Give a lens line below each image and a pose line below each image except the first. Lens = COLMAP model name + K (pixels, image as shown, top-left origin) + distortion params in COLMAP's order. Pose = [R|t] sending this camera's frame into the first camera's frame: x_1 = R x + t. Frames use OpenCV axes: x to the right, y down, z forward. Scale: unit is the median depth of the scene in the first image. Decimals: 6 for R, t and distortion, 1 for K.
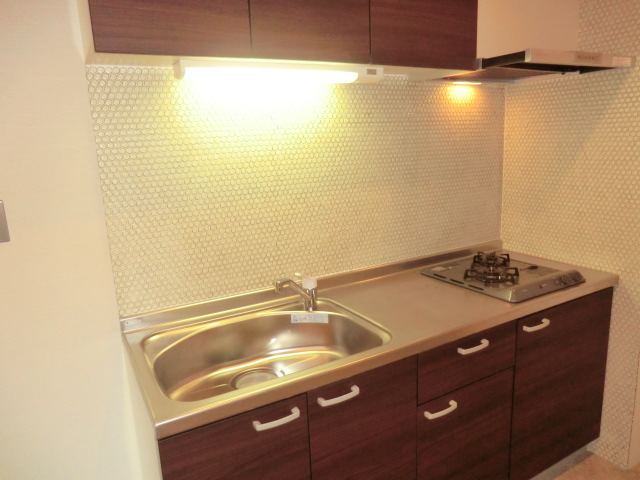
lens RADIAL K [[464.9, 0, 320.0], [0, 464.9, 240.0], [0, 0, 1]] dist [-0.062703, 0.070012]
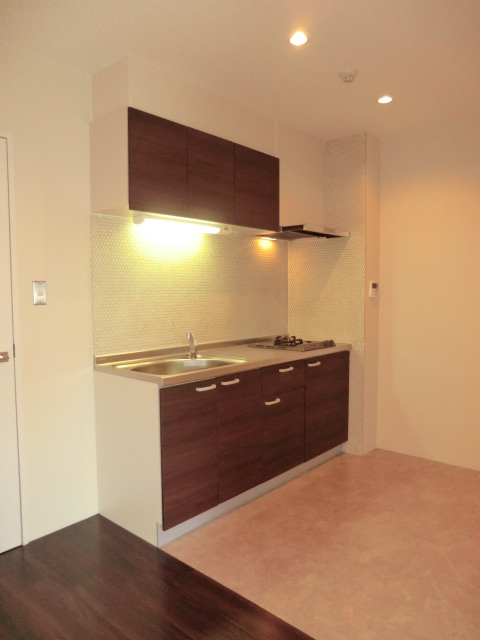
lens RADIAL K [[463.9, 0, 240.0], [0, 463.9, 320.0], [0, 0, 1]] dist [-0.099574, 0.081834]
pose [[0.947121, 0.018771, 0.320328, -0.400780], [0.030817, 0.988352, -0.149031, 0.261171], [-0.319394, 0.151022, 0.935510, -0.658821]]
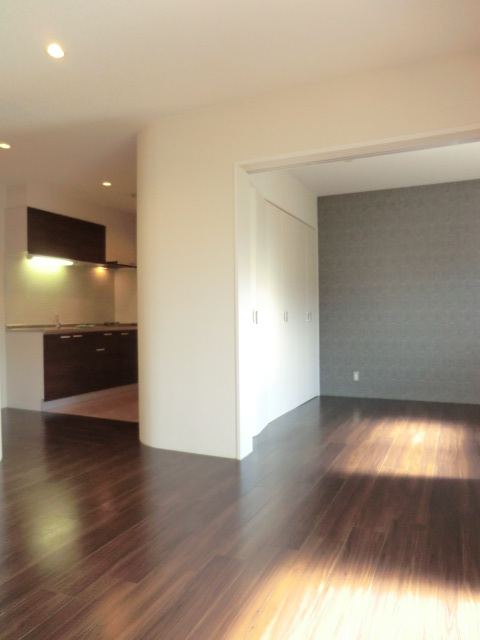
lens RADIAL K [[463.9, 0, 240.0], [0, 463.9, 320.0], [0, 0, 1]] dist [-0.099574, 0.081834]
pose [[0.812112, 0.033133, 0.582560, -0.839159], [0.097006, 0.976827, -0.190787, 0.795723], [-0.575381, 0.211452, 0.790079, -2.226154]]
